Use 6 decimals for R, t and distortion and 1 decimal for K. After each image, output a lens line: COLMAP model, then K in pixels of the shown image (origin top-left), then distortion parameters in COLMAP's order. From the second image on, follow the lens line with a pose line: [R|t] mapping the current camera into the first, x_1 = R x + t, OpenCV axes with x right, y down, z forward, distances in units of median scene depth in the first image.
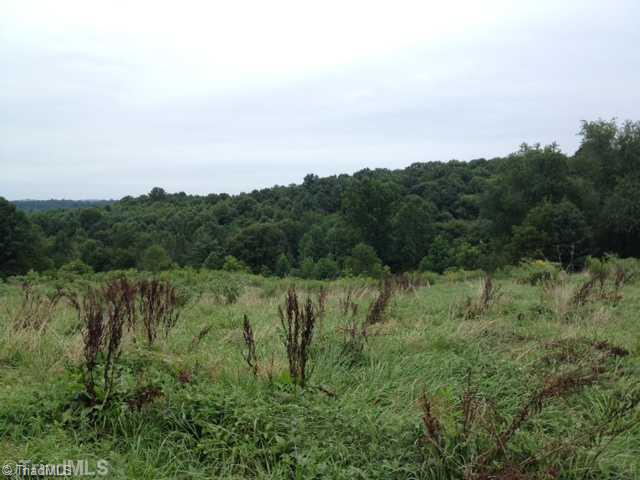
lens RADIAL K [[646.2, 0, 320.8], [0, 646.2, 240.4], [0, 0, 1]] dist [-0.016454, 0.000000]
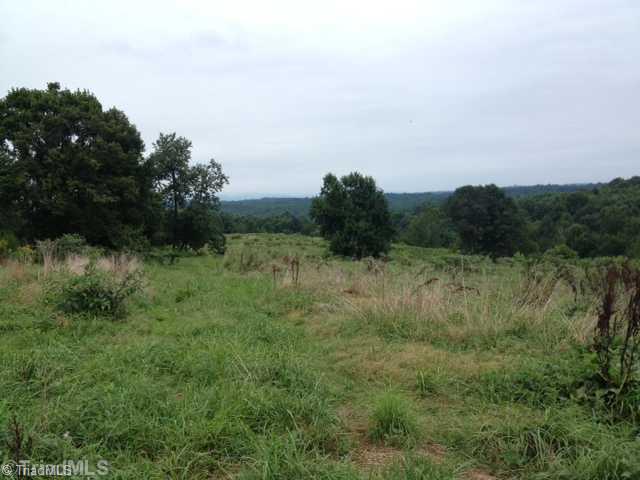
lens RADIAL K [[646.2, 0, 320.4], [0, 646.2, 239.6], [0, 0, 1]] dist [-0.016454, 0.000000]
pose [[0.672632, 0.040337, -0.738877, 0.103608], [-0.003263, 0.998665, 0.051548, -0.026605], [0.739970, -0.032262, 0.671866, 0.052839]]
